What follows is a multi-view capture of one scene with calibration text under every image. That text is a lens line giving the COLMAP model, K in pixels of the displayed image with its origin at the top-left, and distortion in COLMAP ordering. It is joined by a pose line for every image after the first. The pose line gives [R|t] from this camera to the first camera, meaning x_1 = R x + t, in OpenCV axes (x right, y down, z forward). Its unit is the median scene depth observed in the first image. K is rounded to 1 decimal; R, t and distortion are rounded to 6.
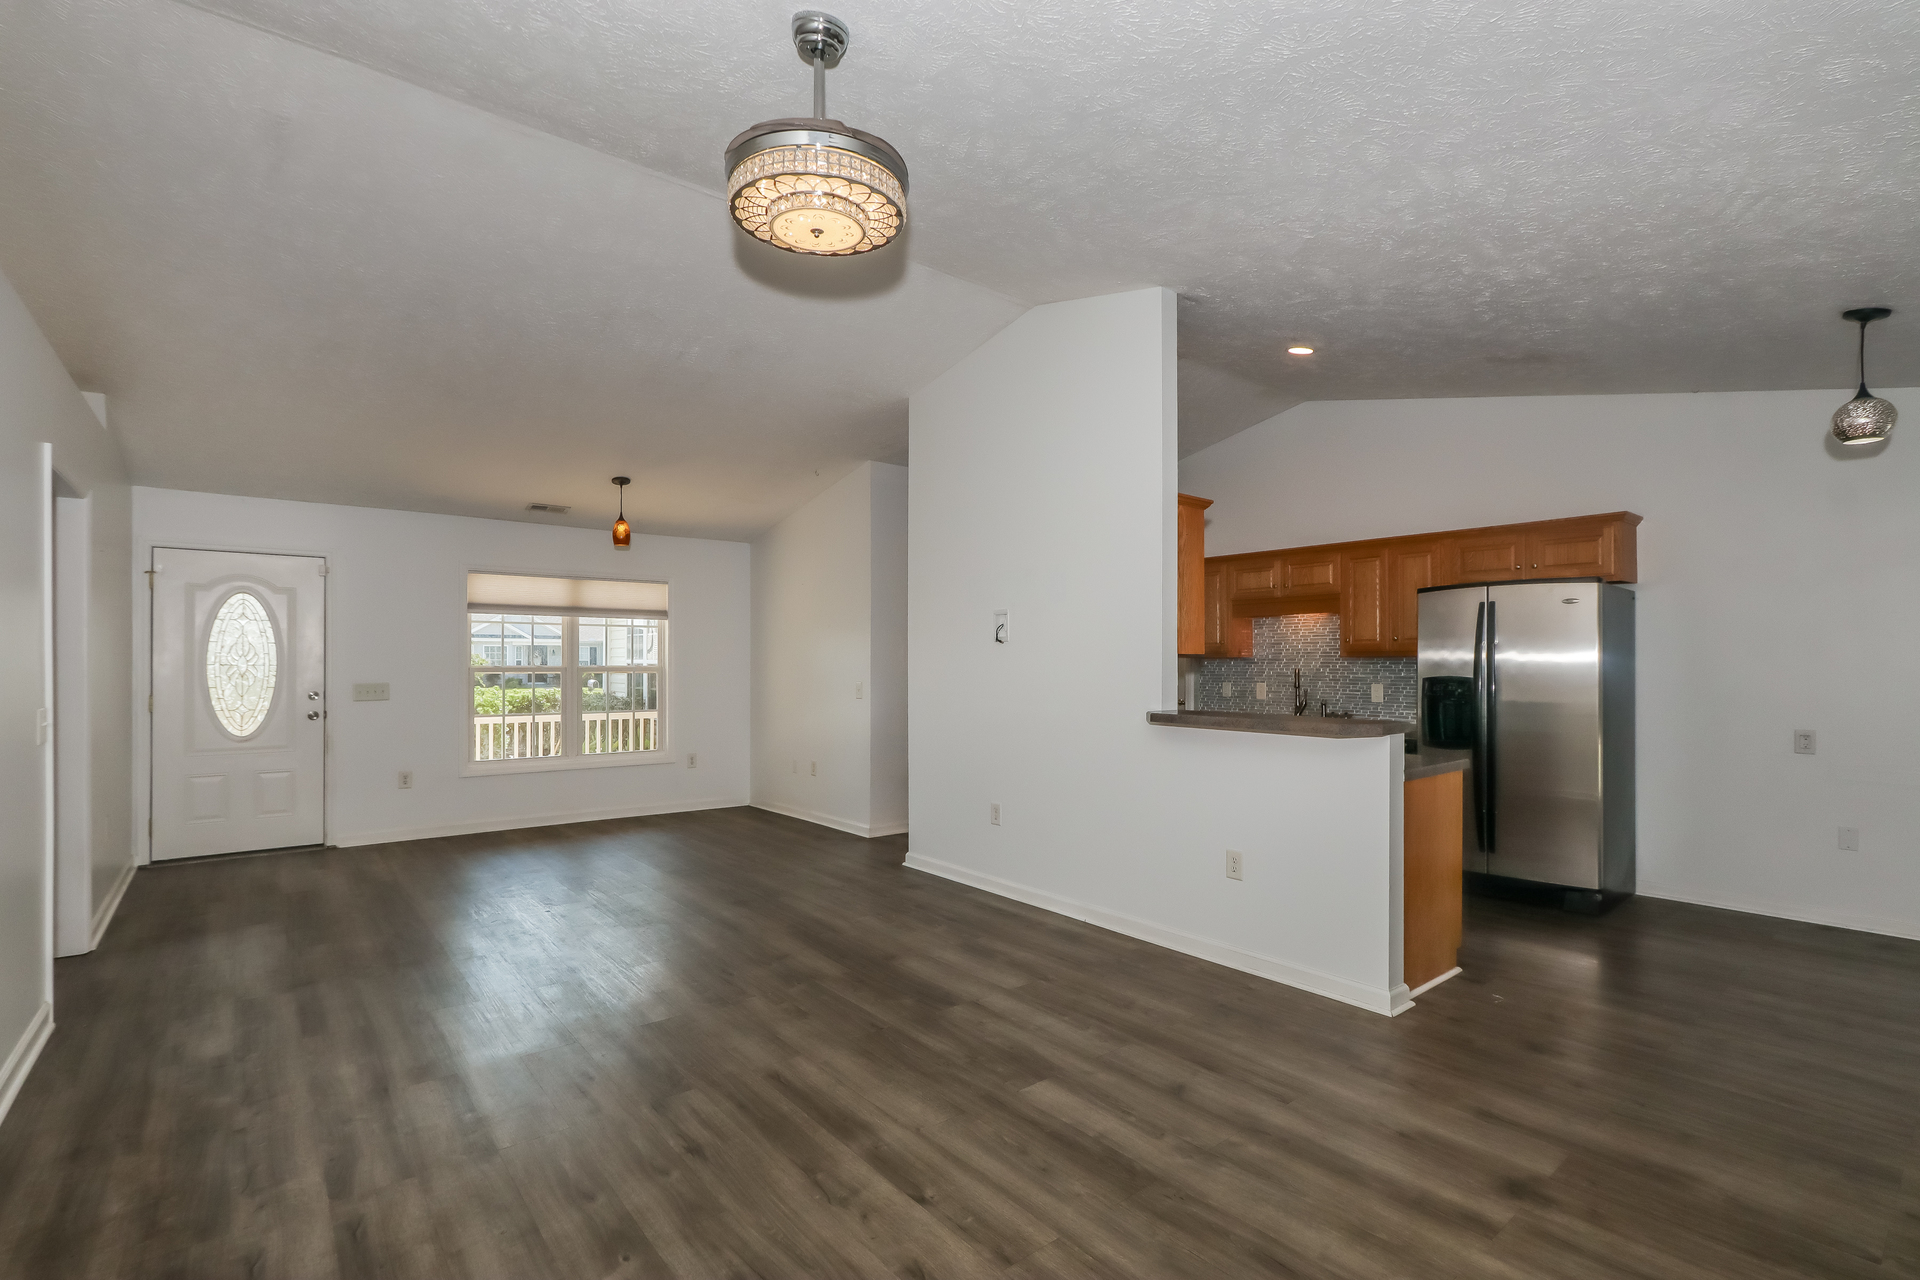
lens RADIAL K [[881.2, 0, 945.7], [0, 881.2, 659.6], [0, 0, 1]] dist [-0.007899, 0.001995]
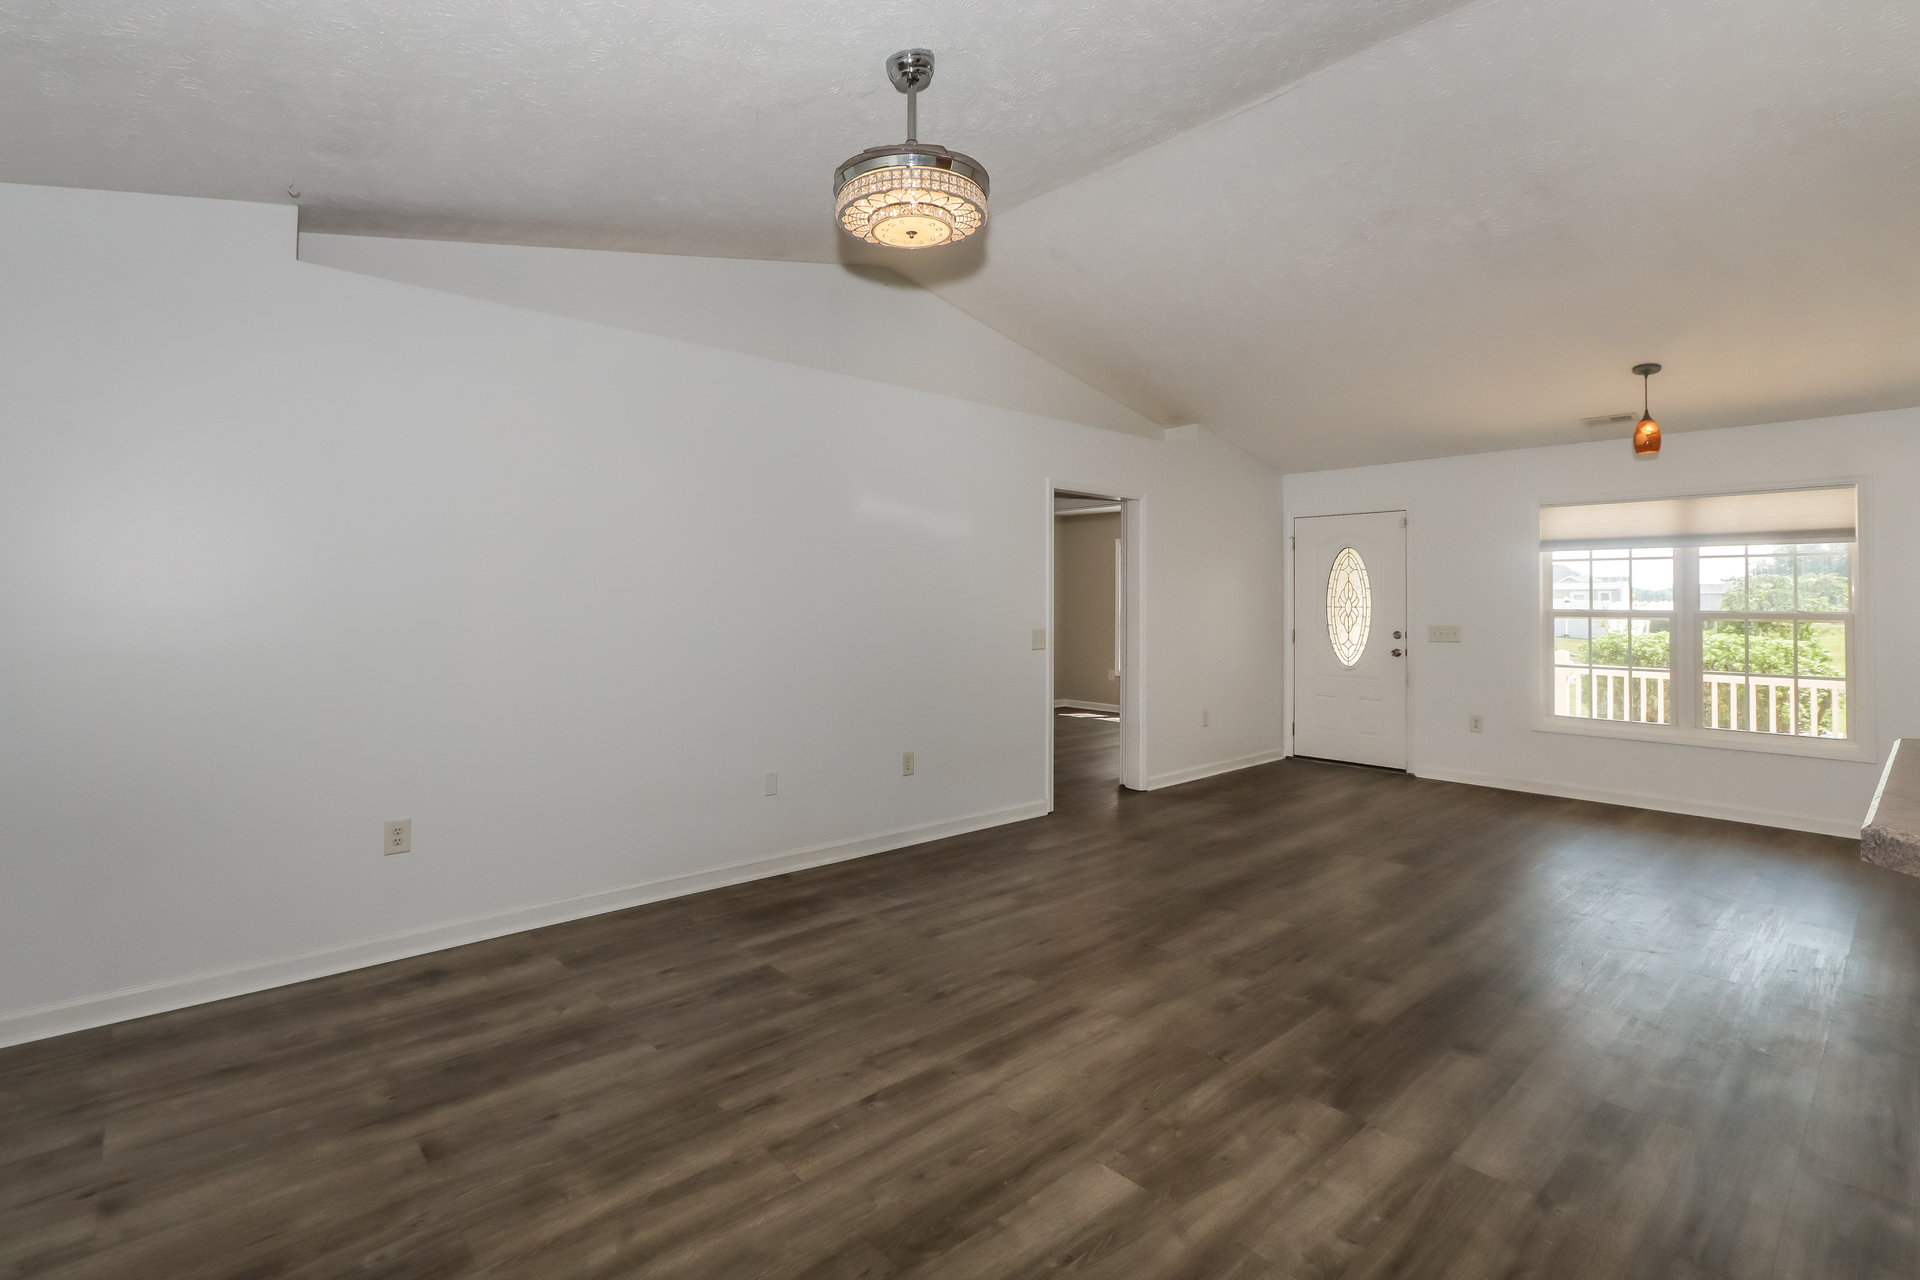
lens RADIAL K [[881.2, 0, 944.3], [0, 881.2, 620.0], [0, 0, 1]] dist [-0.007899, 0.001995]
pose [[0.056162, 0.019989, -0.998222, 0.619087], [-0.000519, 0.999800, 0.019991, -0.000127], [0.998422, -0.000604, 0.056161, 0.609230]]
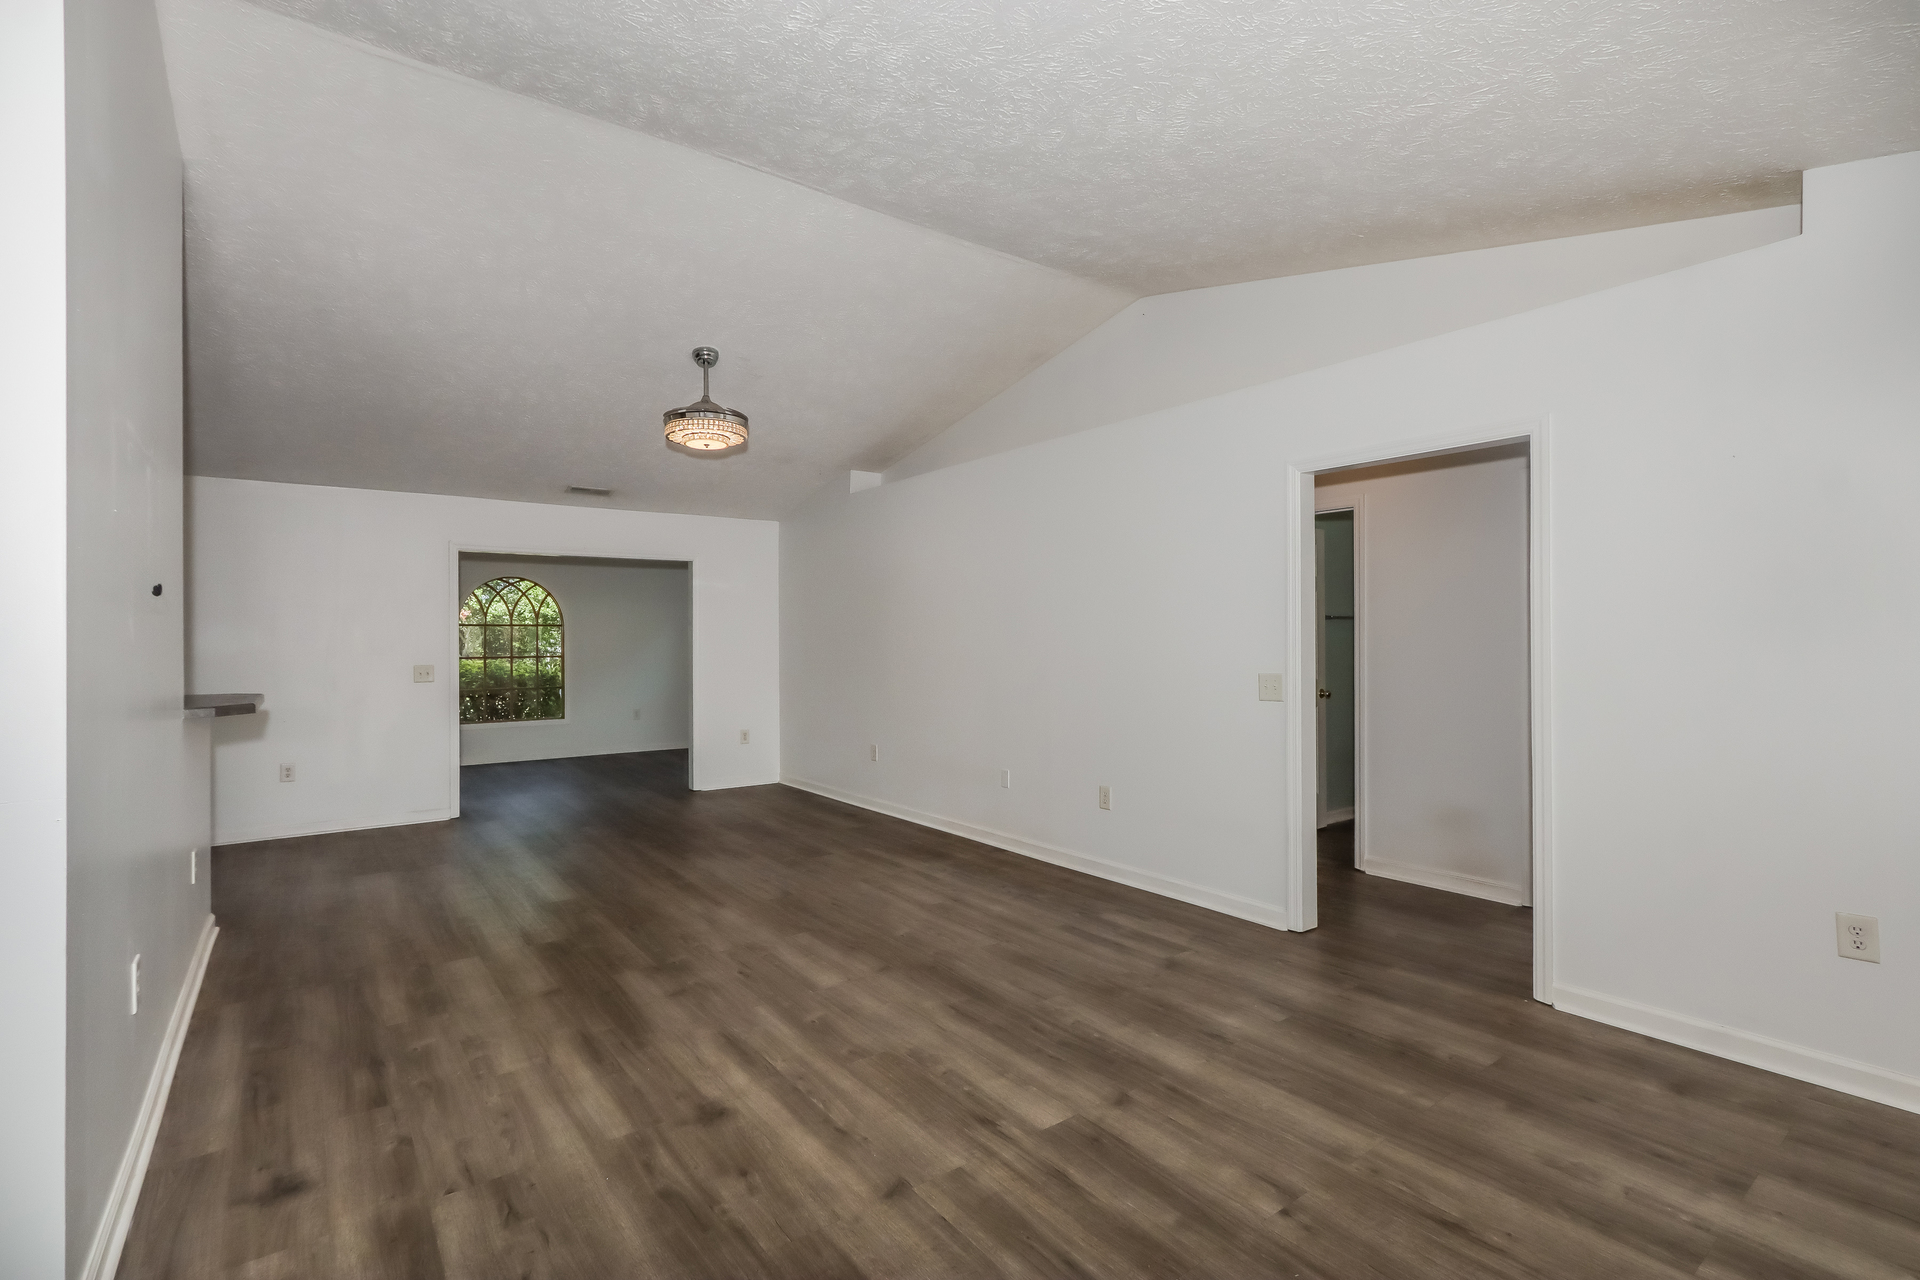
lens RADIAL K [[881.2, 0, 960.0], [0, 881.2, 641.2], [0, 0, 1]] dist [-0.007899, 0.001995]
pose [[-0.999731, 0.005431, 0.022538, -0.511389], [0.005318, 0.999973, -0.005049, 0.008950], [-0.022565, -0.004928, -0.999733, 1.976748]]
